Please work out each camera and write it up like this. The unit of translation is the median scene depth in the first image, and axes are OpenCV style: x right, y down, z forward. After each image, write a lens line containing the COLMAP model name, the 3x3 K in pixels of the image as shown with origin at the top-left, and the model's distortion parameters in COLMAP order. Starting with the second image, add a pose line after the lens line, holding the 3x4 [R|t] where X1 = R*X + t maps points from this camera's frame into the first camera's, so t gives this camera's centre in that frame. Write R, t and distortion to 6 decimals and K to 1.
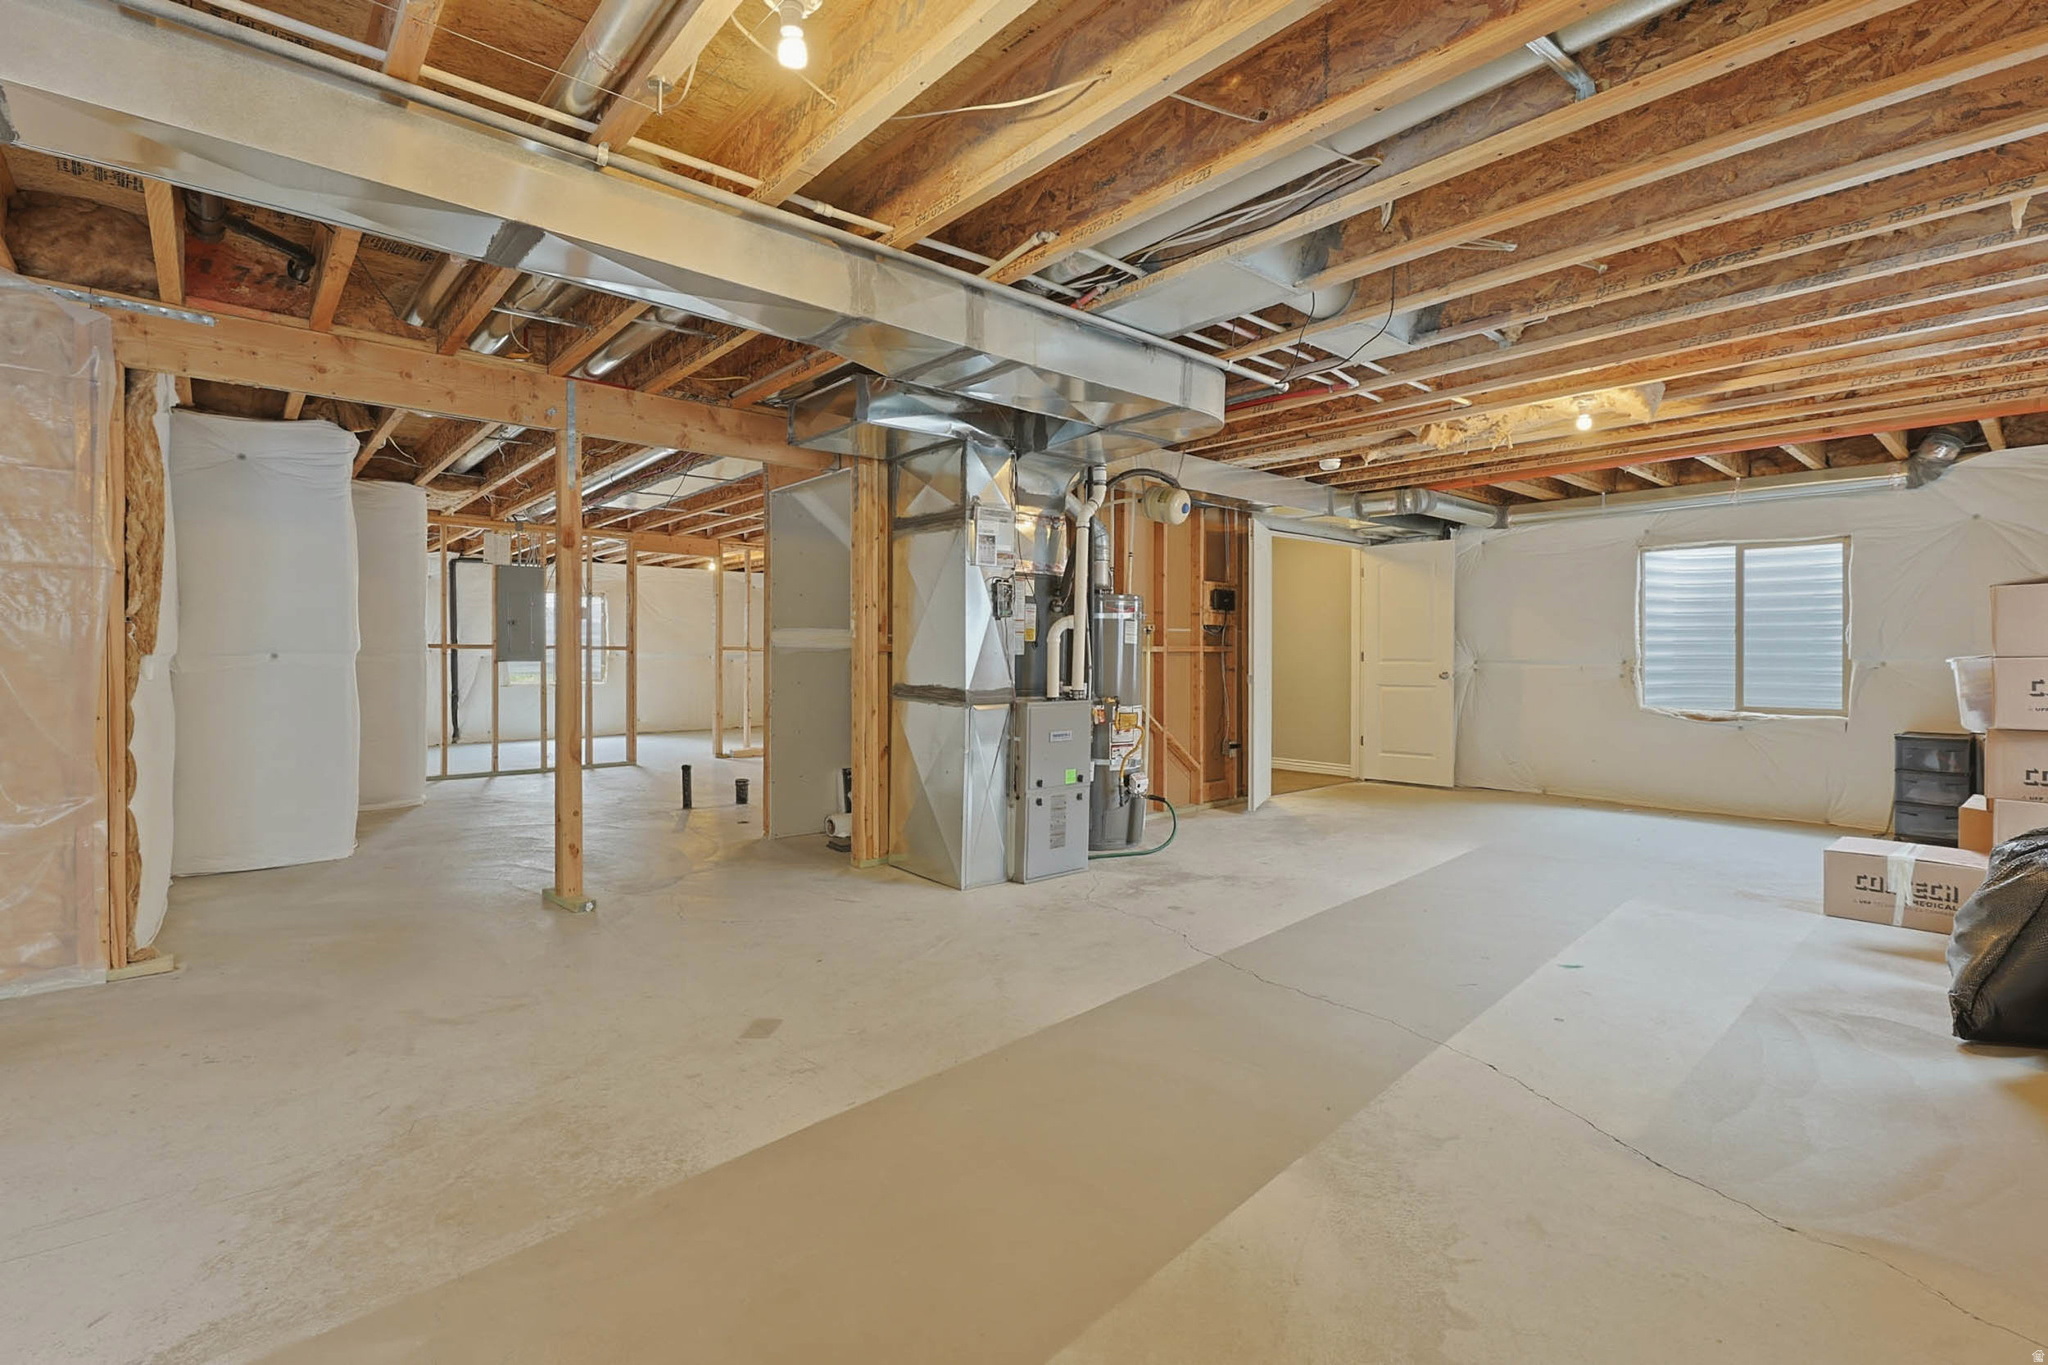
lens RADIAL K [[884.1, 0, 1024.0], [0, 884.1, 682.5], [0, 0, 1]] dist [-0.001958, -0.000502]
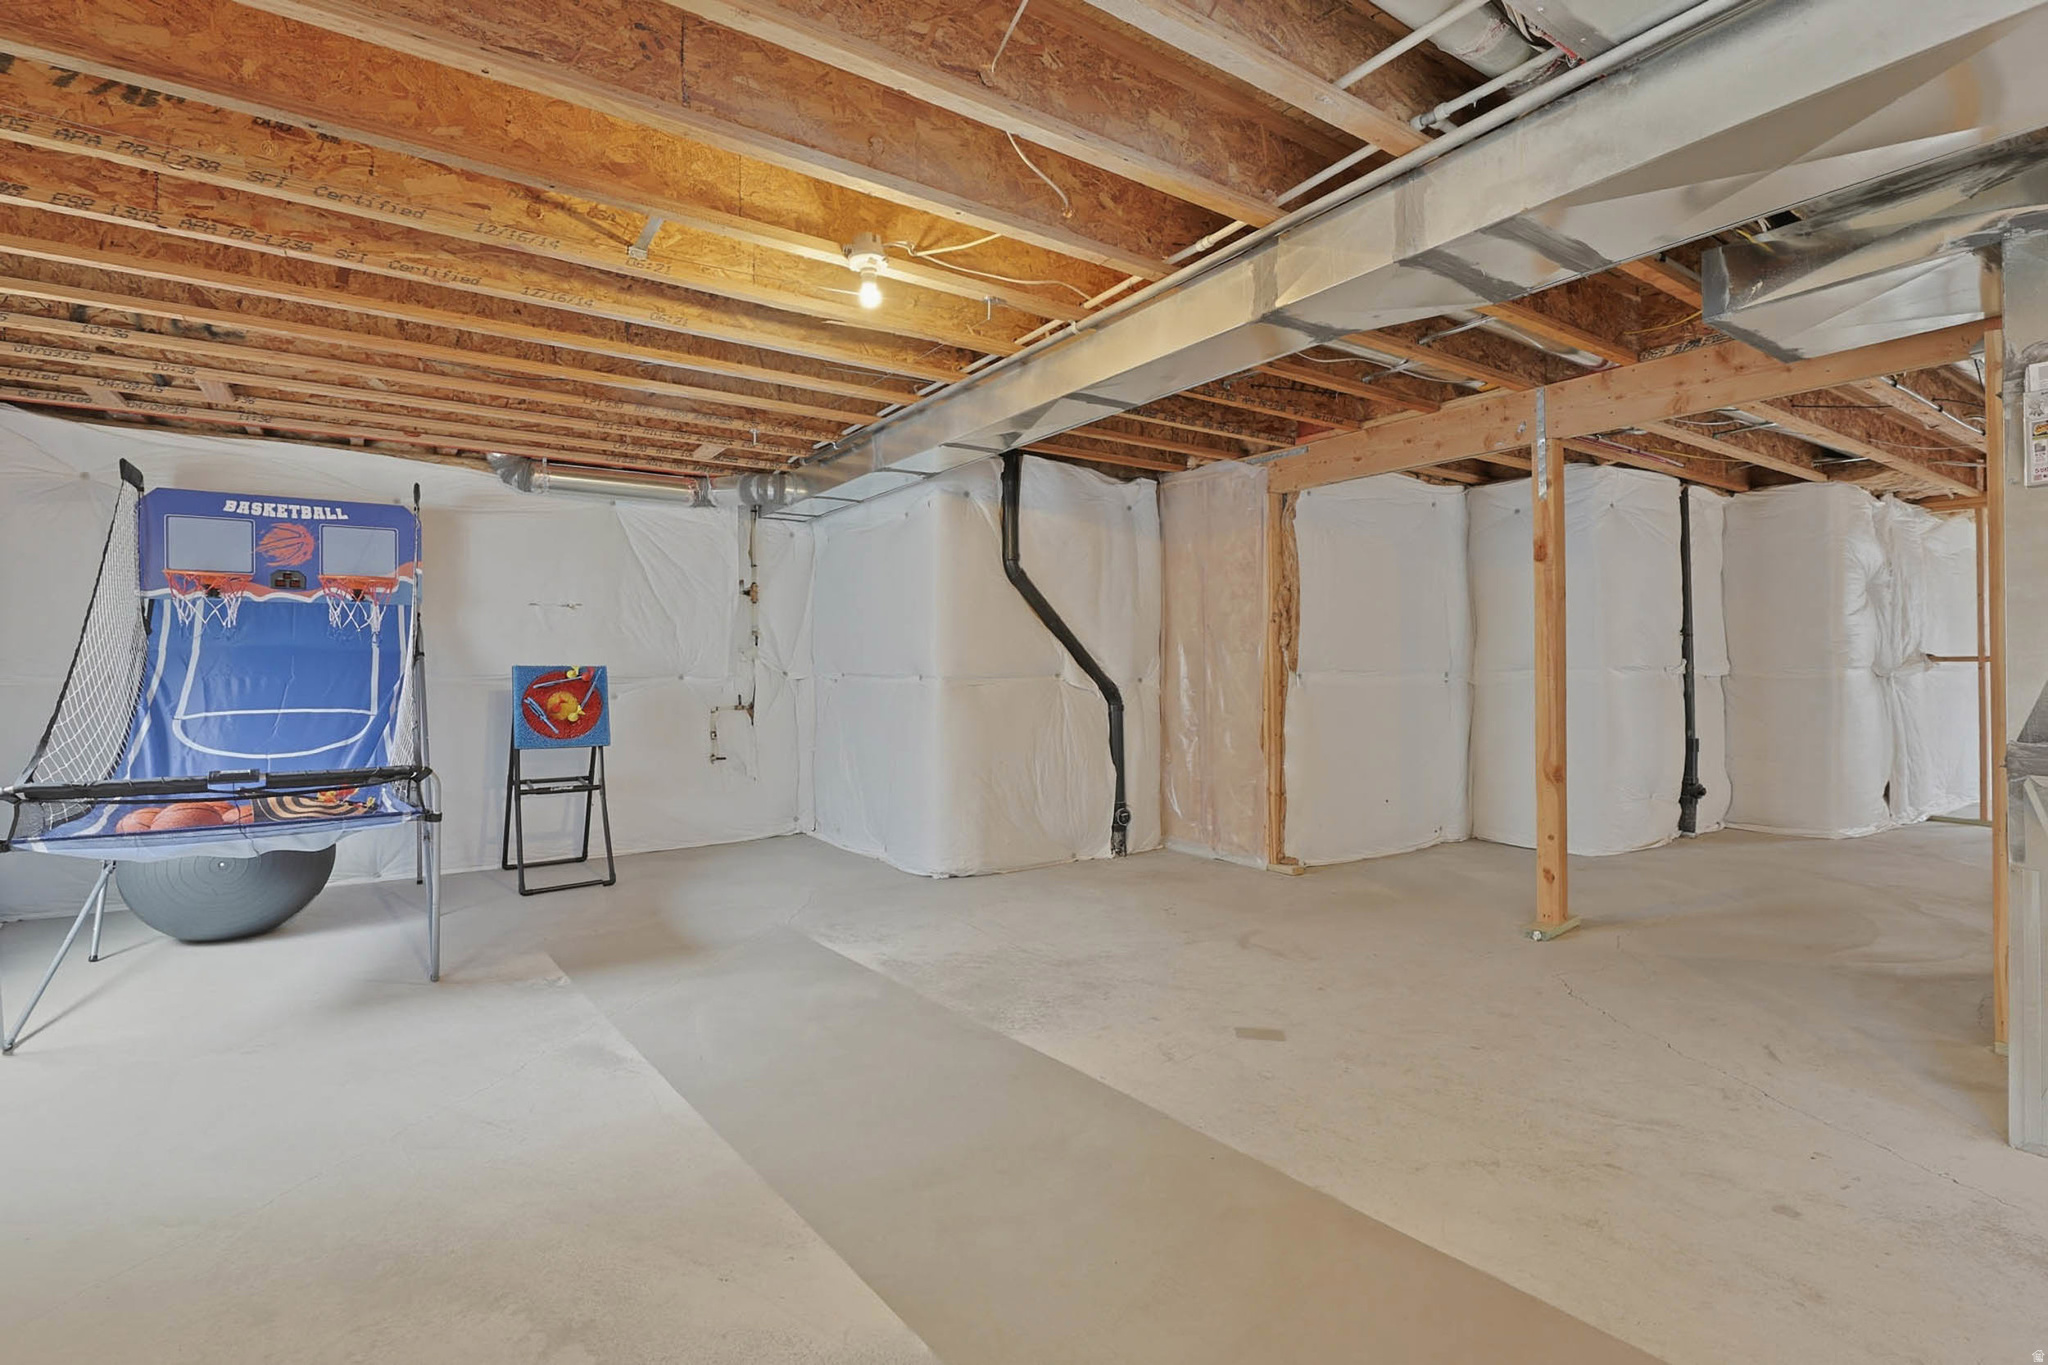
lens RADIAL K [[863.3, 0, 1031.4], [0, 863.3, 677.4], [0, 0, 1]] dist [-0.000925, -0.000253]
pose [[-0.053411, 0.007359, -0.998545, 0.834815], [-0.026529, 0.999609, 0.008786, -0.030365], [0.998220, 0.026959, -0.053195, 0.900066]]
